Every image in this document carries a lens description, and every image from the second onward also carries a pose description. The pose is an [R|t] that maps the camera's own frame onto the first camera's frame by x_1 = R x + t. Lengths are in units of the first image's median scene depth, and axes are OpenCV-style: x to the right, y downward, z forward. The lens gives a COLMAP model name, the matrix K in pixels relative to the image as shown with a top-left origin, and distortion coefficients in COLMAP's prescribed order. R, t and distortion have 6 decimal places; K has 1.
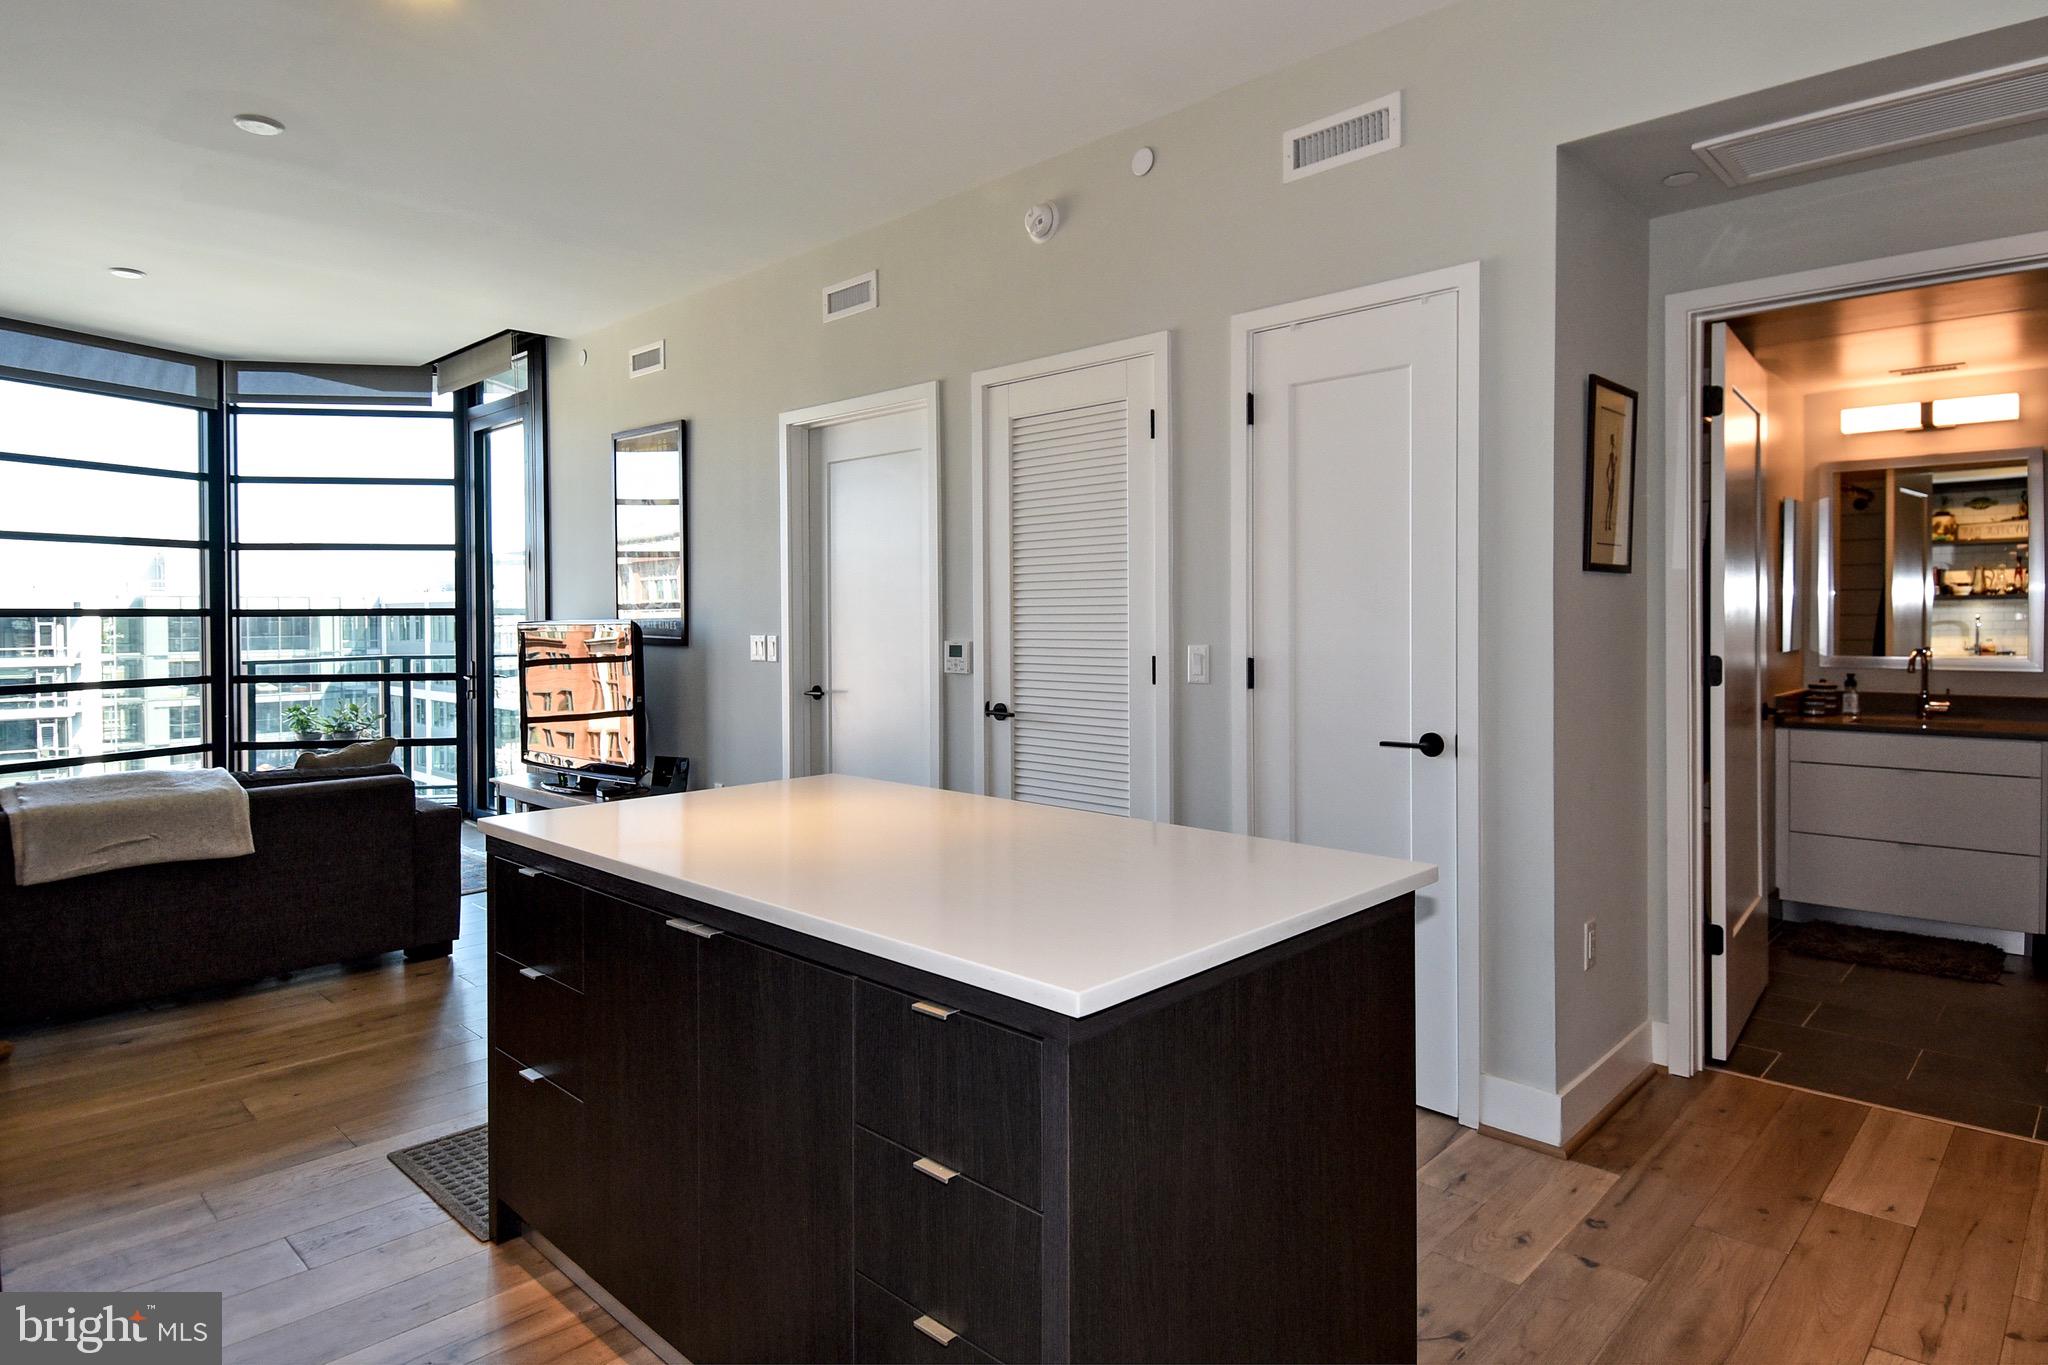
lens RADIAL K [[1174.6, 0, 1010.9], [0, 1174.6, 624.4], [0, 0, 1]] dist [0.000434, 0.000154]
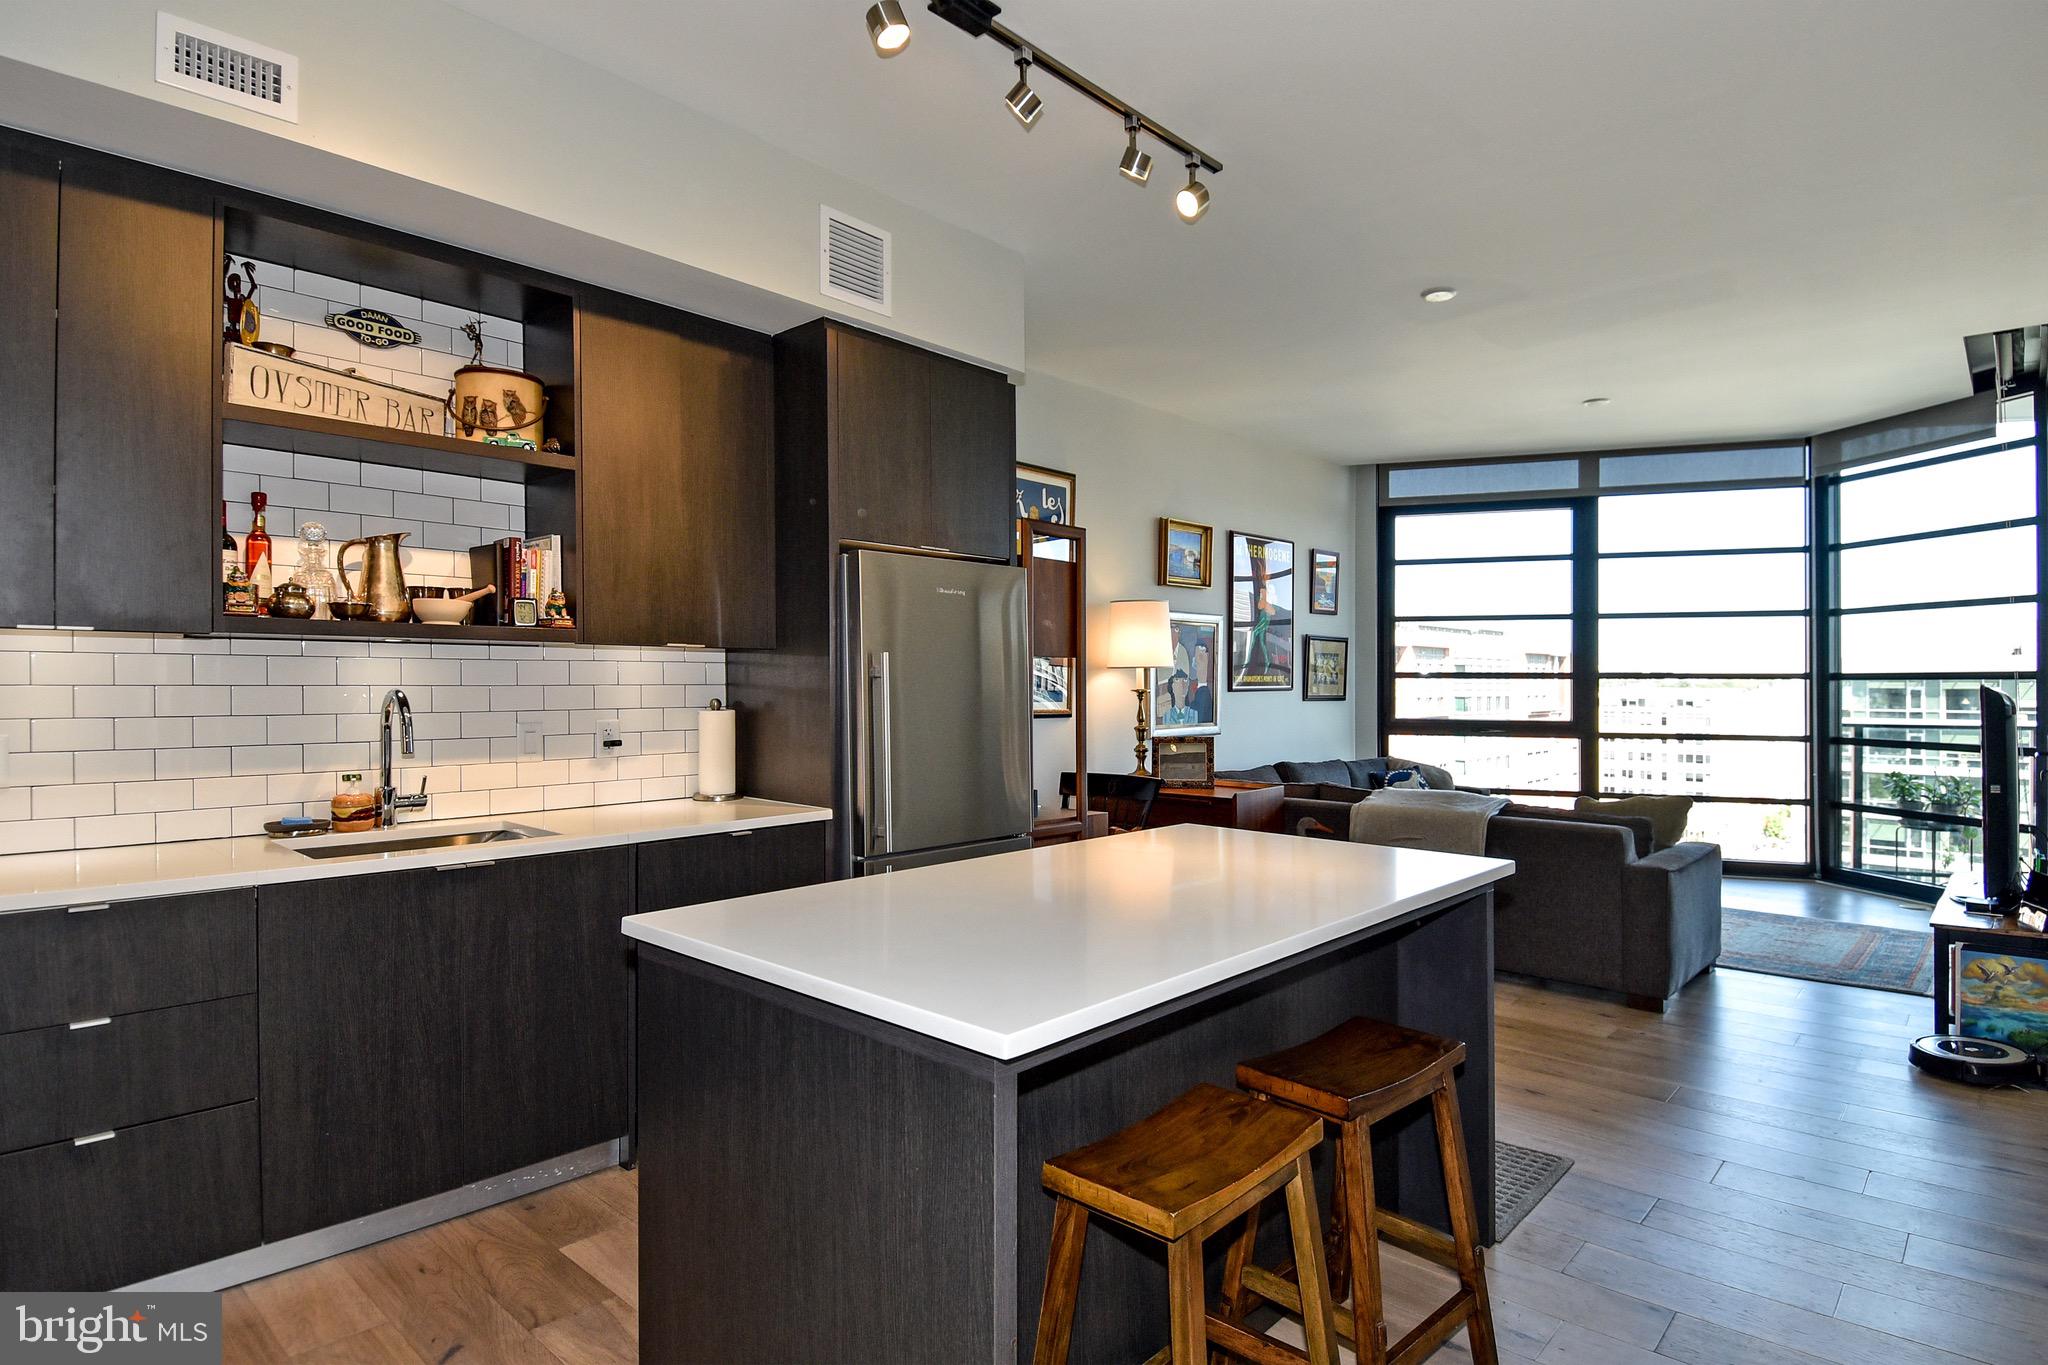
lens RADIAL K [[1071.9, 0, 1015.7], [0, 1071.9, 678.3], [0, 0, 1]] dist [-0.027479, -0.001940]
pose [[-0.008856, 0.001401, -0.999960, 0.273474], [-0.012177, 0.999925, 0.001509, -0.000582], [0.999887, 0.012190, -0.008838, 0.285323]]
